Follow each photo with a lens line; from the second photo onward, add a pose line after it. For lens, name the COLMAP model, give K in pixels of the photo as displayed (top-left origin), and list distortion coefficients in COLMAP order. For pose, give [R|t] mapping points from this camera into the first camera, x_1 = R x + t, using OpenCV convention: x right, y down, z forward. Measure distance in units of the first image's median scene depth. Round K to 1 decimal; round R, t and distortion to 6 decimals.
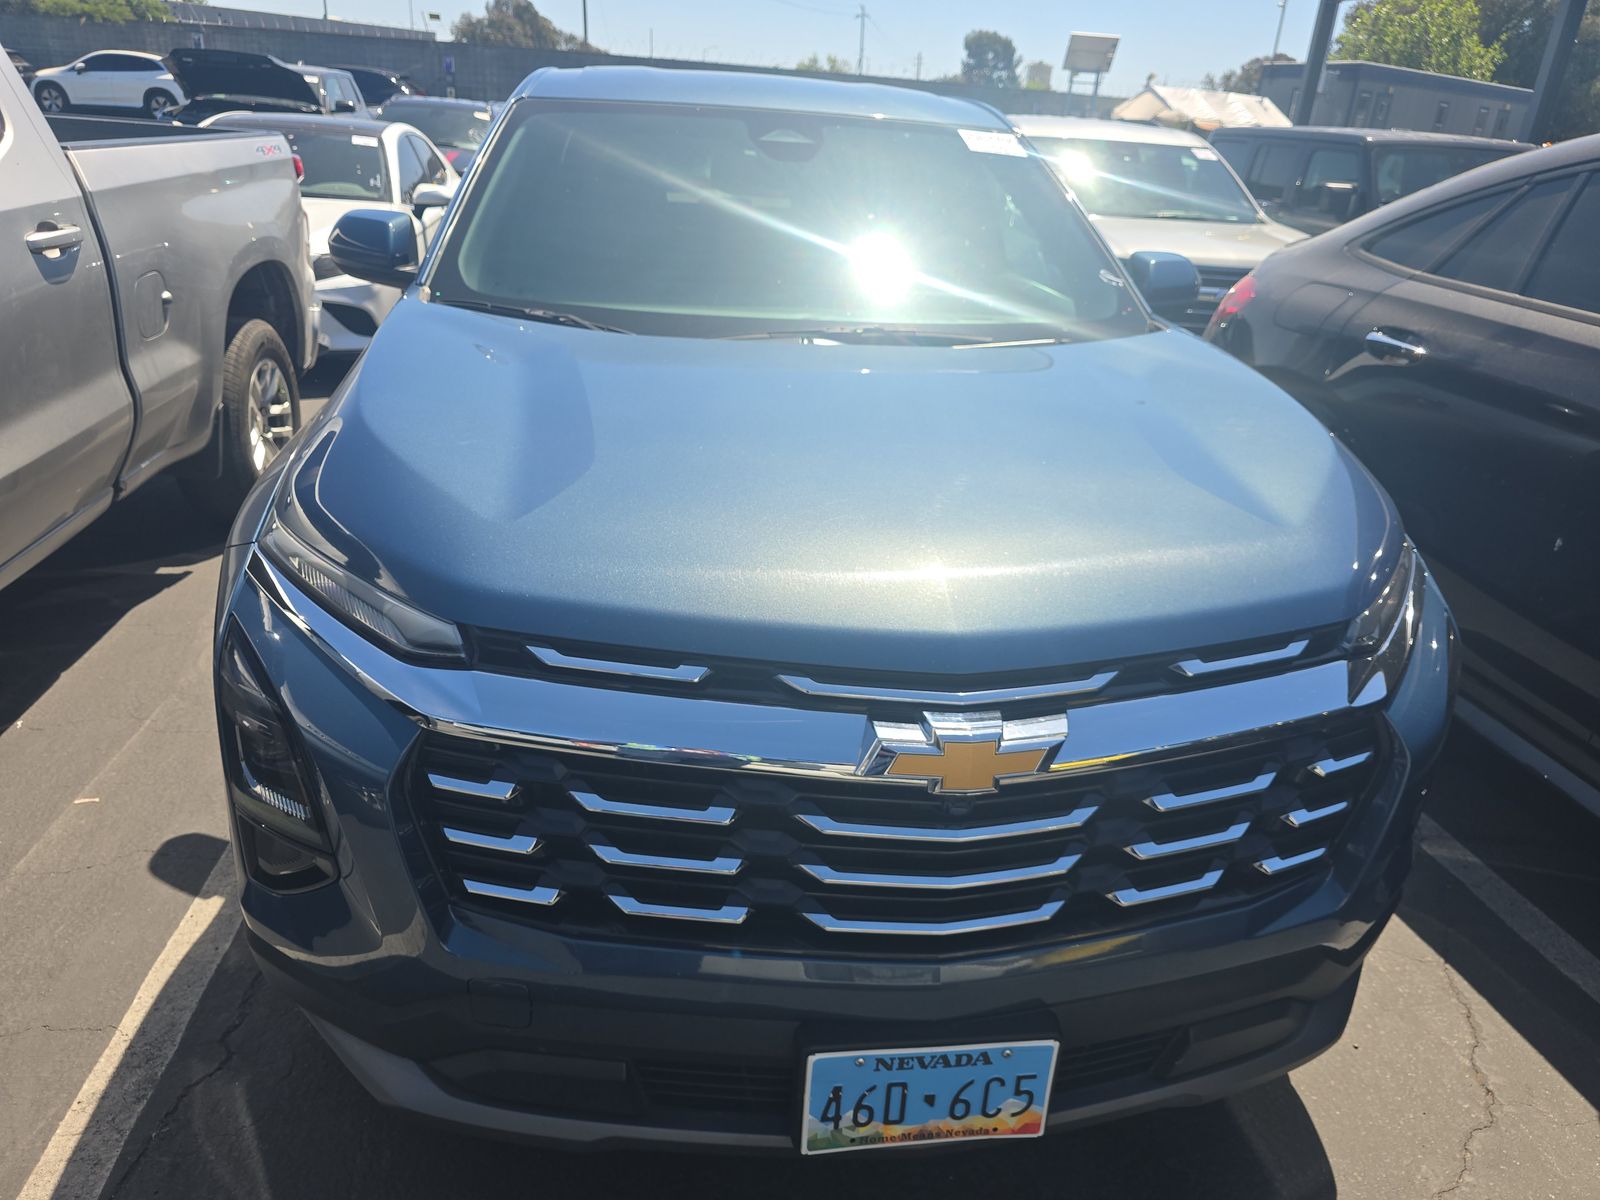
lens RADIAL K [[1064.3, 0, 807.2], [0, 1064.3, 597.3], [0, 0, 1]] dist [0.020923, -0.016345]
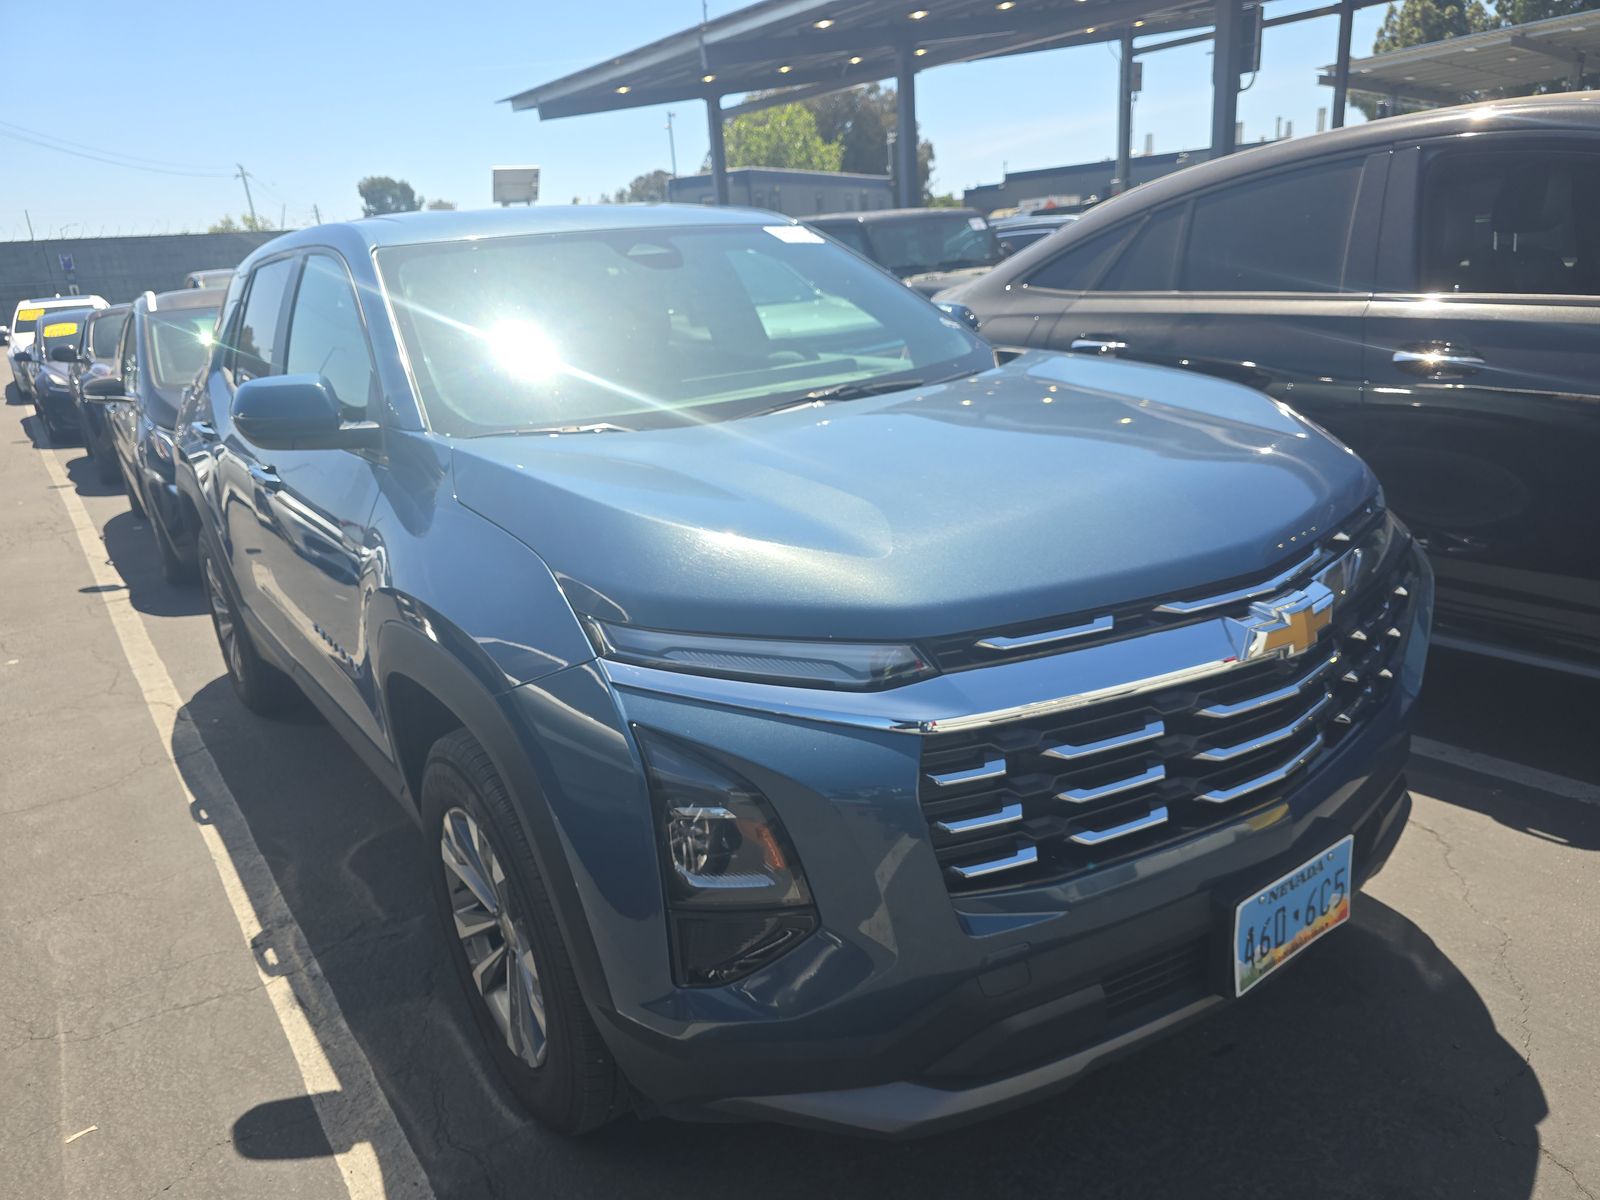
lens RADIAL K [[1064.3, 0, 787.9], [0, 1064.3, 606.9], [0, 0, 1]] dist [0.020923, -0.016345]
pose [[0.884054, -0.260249, 0.388225, -0.803222], [0.295827, 0.954647, -0.033697, -0.011253], [-0.361848, 0.144637, 0.920948, 0.003411]]
